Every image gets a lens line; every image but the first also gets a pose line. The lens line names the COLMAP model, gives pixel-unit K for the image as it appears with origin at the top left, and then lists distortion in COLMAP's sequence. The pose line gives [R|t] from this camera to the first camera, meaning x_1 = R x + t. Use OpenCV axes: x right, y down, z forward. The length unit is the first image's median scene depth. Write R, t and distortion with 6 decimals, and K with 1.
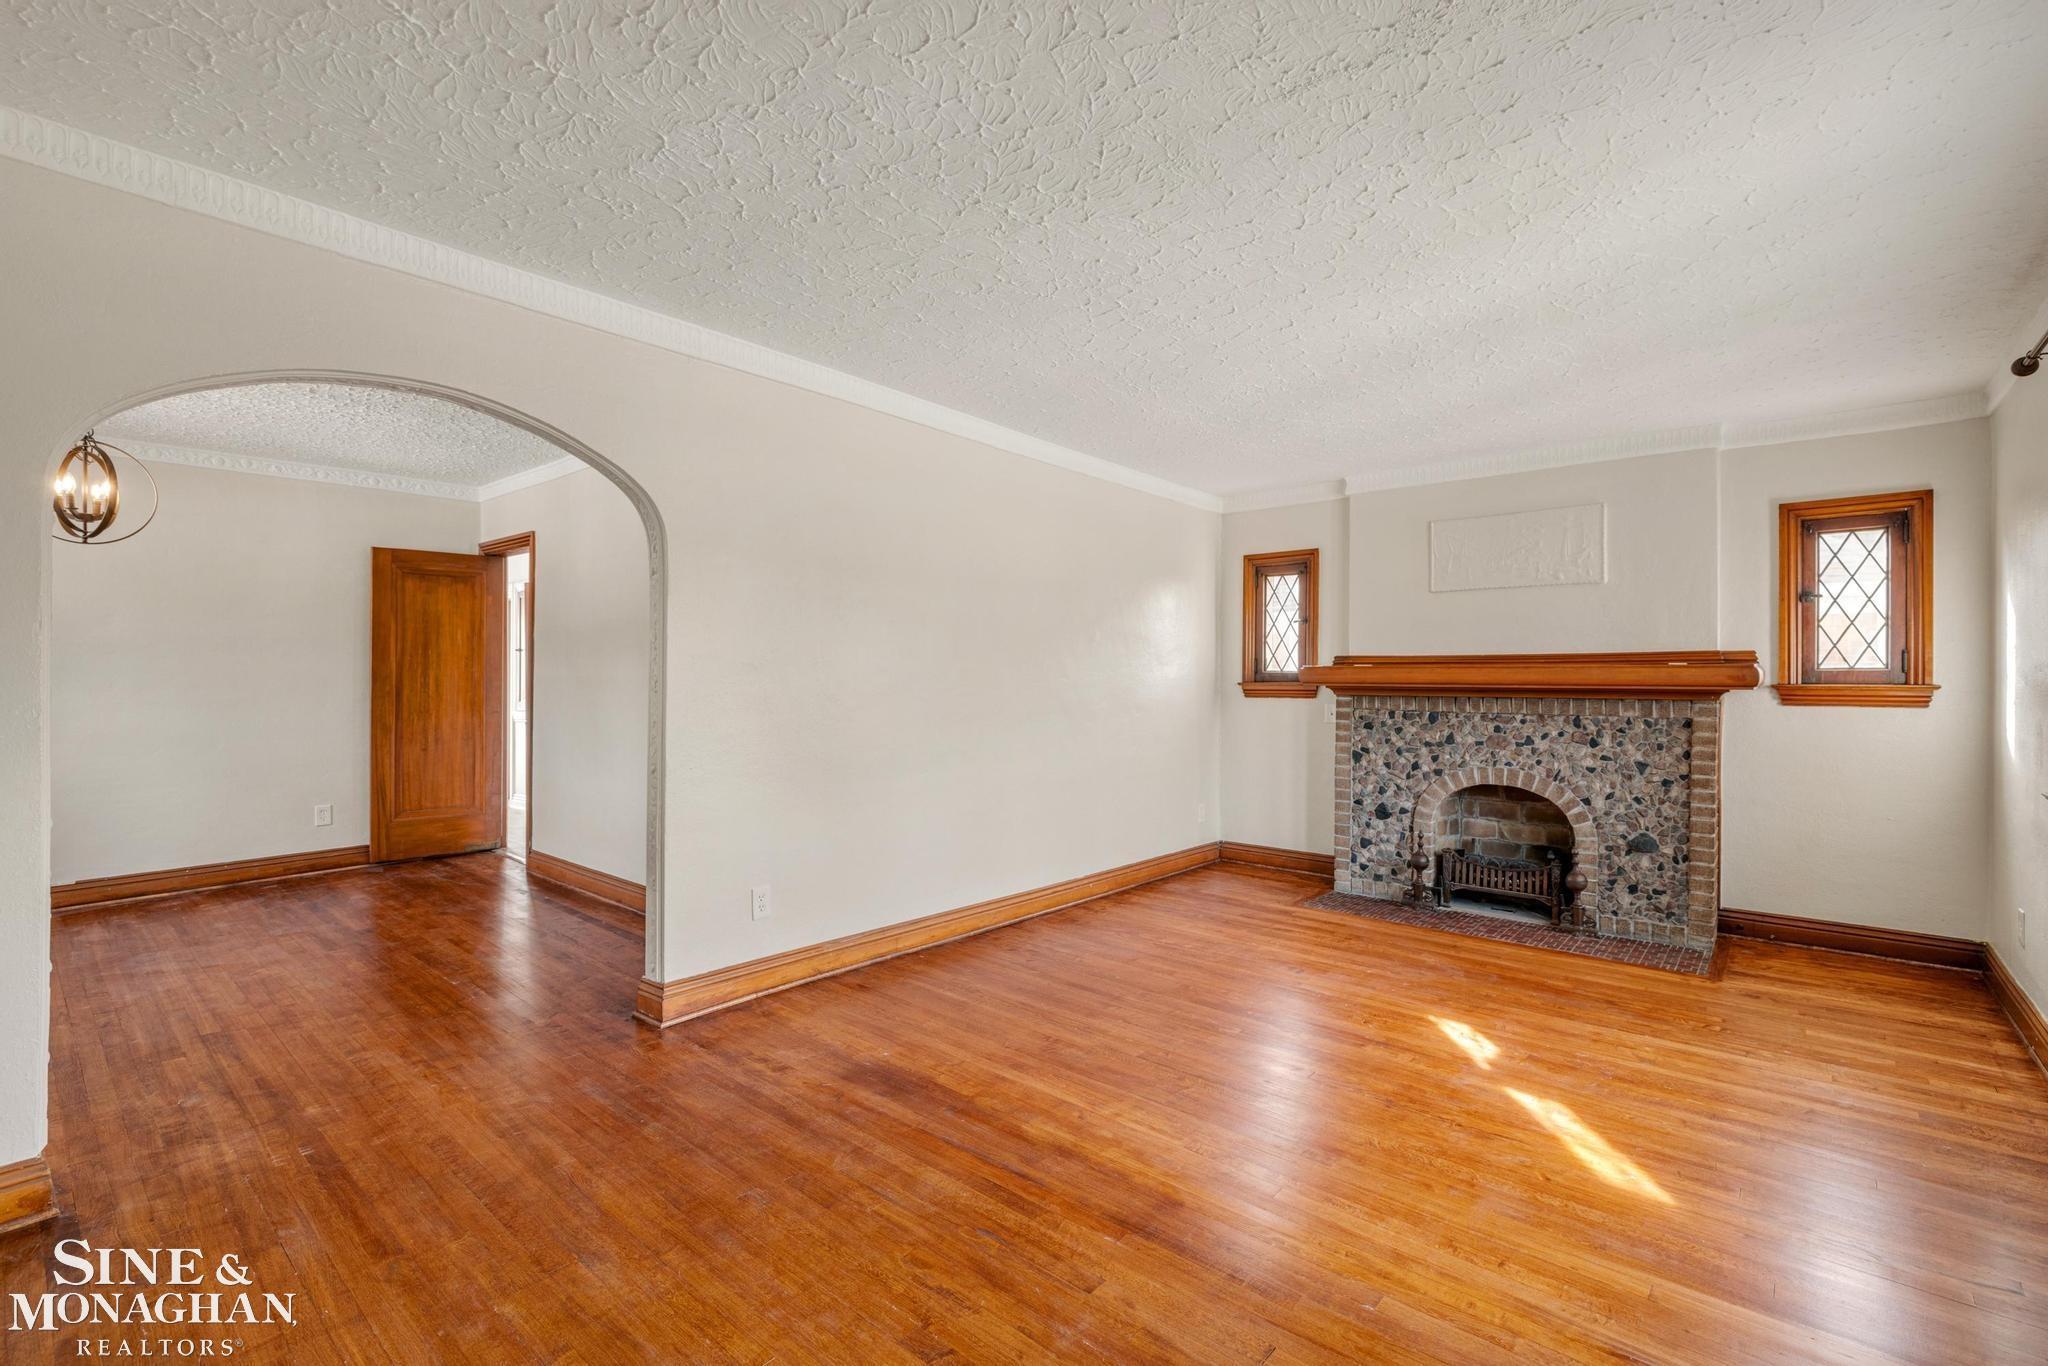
lens RADIAL K [[937.4, 0, 1024.0], [0, 937.4, 683.0], [0, 0, 1]] dist [-0.000408, 0.000073]
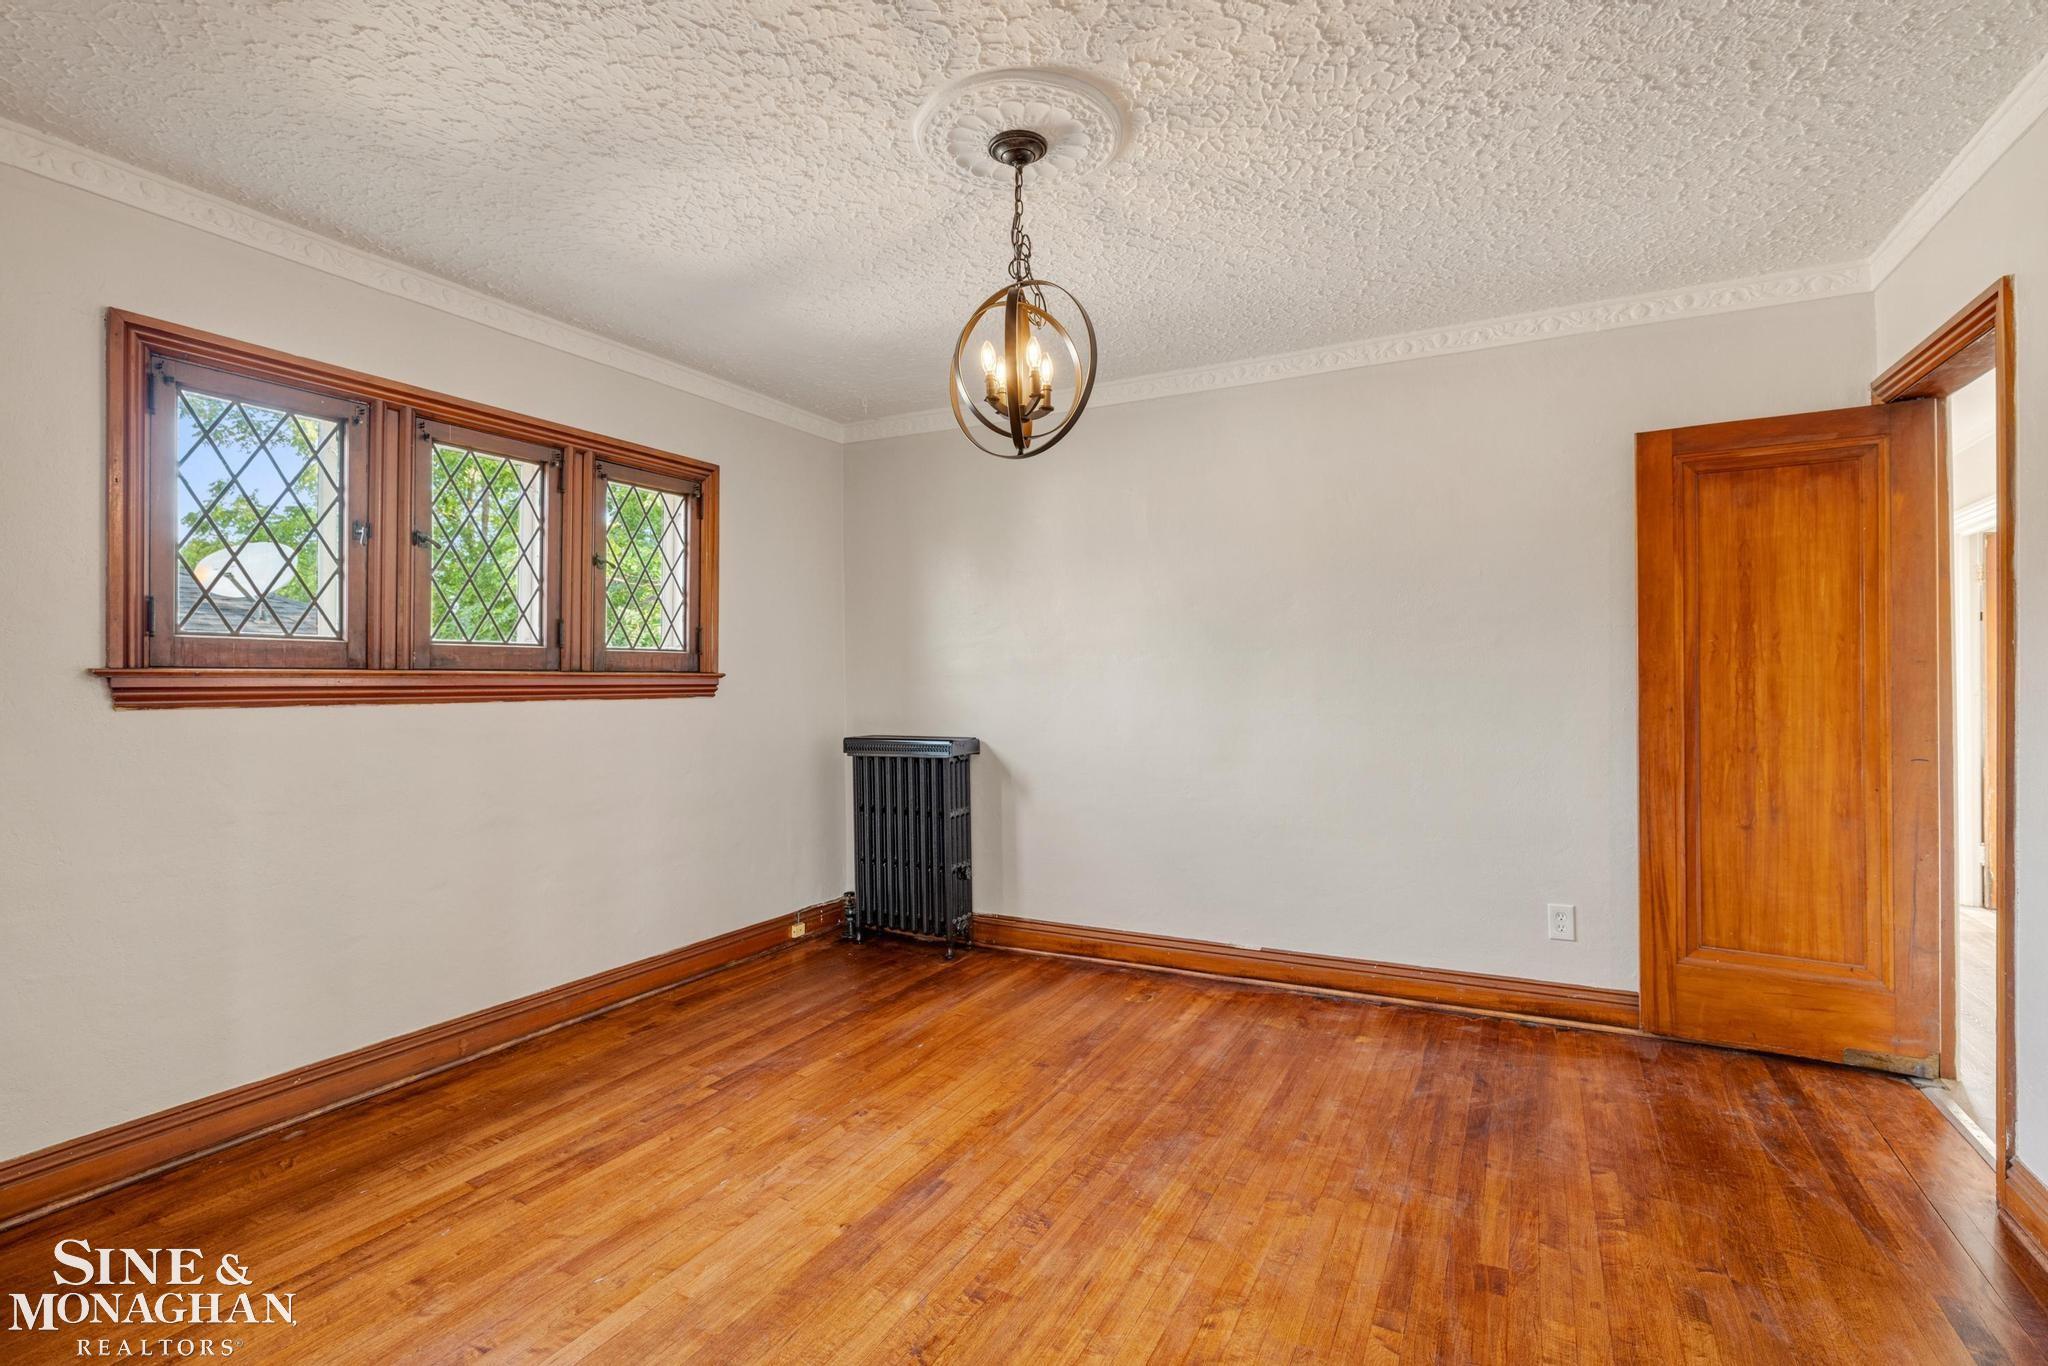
lens RADIAL K [[962.6, 0, 1020.5], [0, 962.6, 649.8], [0, 0, 1]] dist [-0.003742, -0.000444]
pose [[0.231219, -0.024720, -0.972588, -0.239880], [-0.011643, 0.999535, -0.028173, -0.002915], [0.972832, 0.017838, 0.230824, 0.517868]]
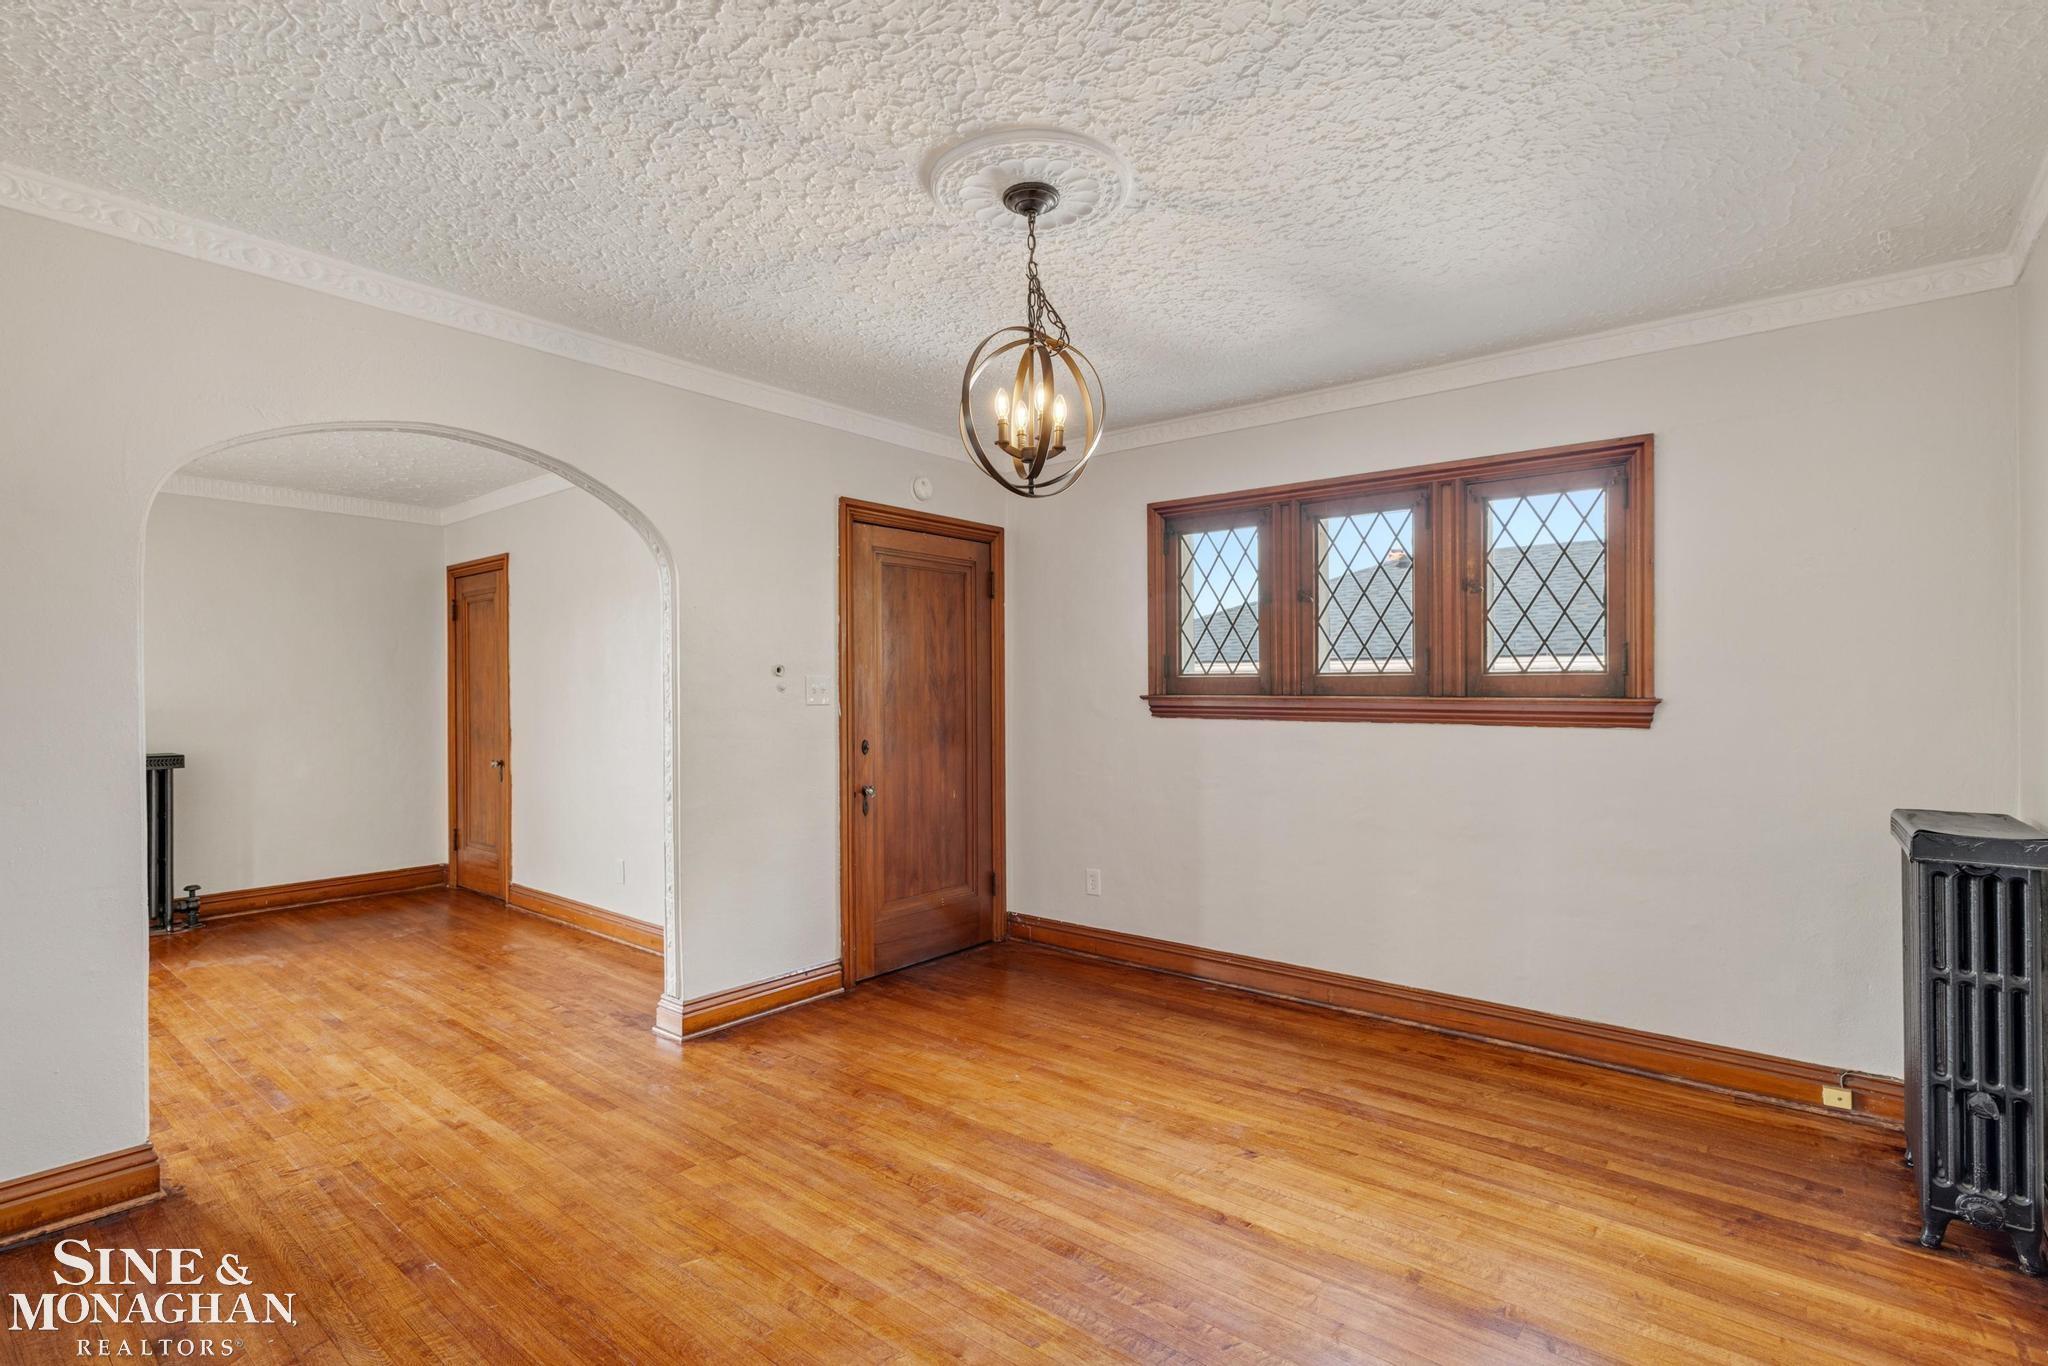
lens RADIAL K [[985.1, 0, 1024.0], [0, 985.1, 683.0], [0, 0, 1]] dist [-0.002306, 0.000160]
pose [[-0.999560, 0.000604, -0.029661, -0.551932], [0.000488, 0.999992, 0.003941, -0.013189], [0.029663, 0.003925, -0.999552, 0.953356]]
